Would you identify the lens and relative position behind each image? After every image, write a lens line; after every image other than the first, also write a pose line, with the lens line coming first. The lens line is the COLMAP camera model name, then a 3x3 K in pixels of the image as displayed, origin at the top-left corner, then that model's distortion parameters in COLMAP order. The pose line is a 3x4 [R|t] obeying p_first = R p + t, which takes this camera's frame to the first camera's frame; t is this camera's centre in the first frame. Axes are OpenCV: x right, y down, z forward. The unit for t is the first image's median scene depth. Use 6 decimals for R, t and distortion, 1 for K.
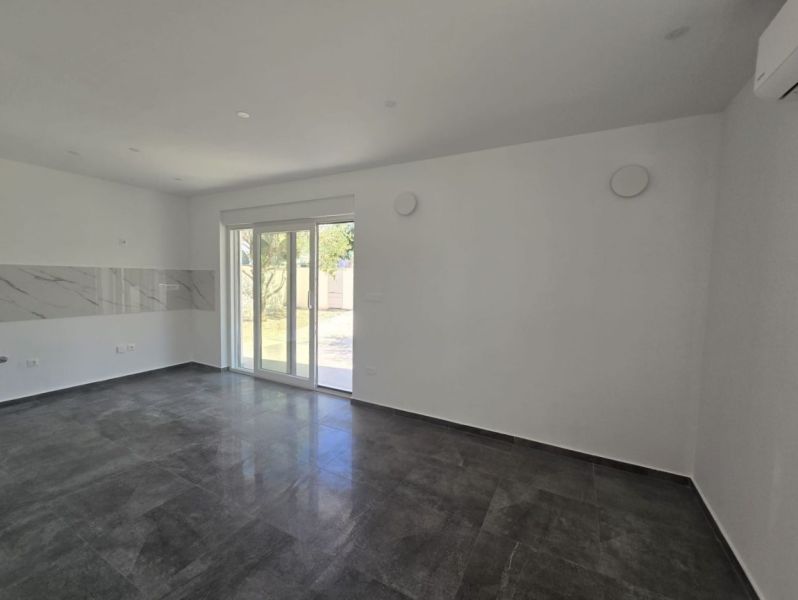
lens RADIAL K [[325.4, 0, 399.1], [0, 325.4, 300.4], [0, 0, 1]] dist [-0.006334, -0.000017]
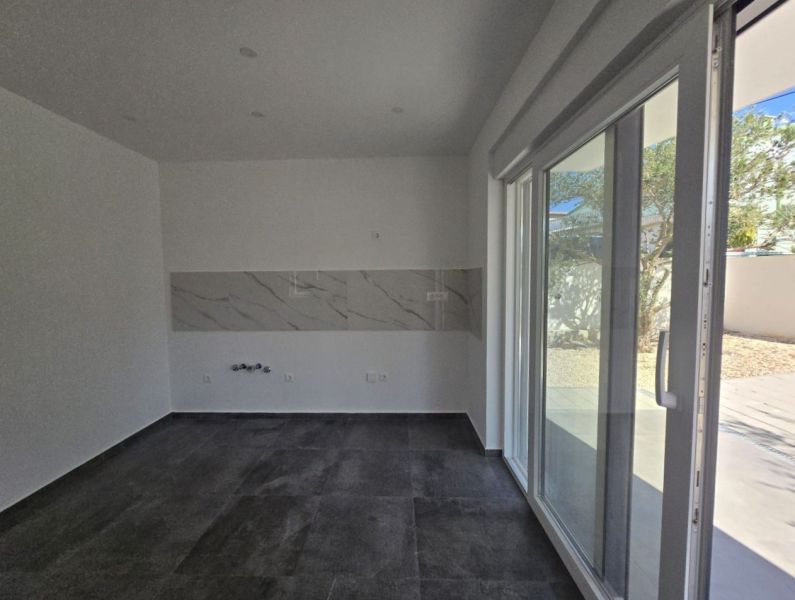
lens RADIAL K [[324.2, 0, 397.0], [0, 324.2, 297.4], [0, 0, 1]] dist [-0.006334, -0.000017]
pose [[0.410849, 0.033584, -0.911085, -0.162120], [-0.043502, 0.998905, 0.017205, -0.056813], [0.910665, 0.032566, 0.411860, 0.808981]]
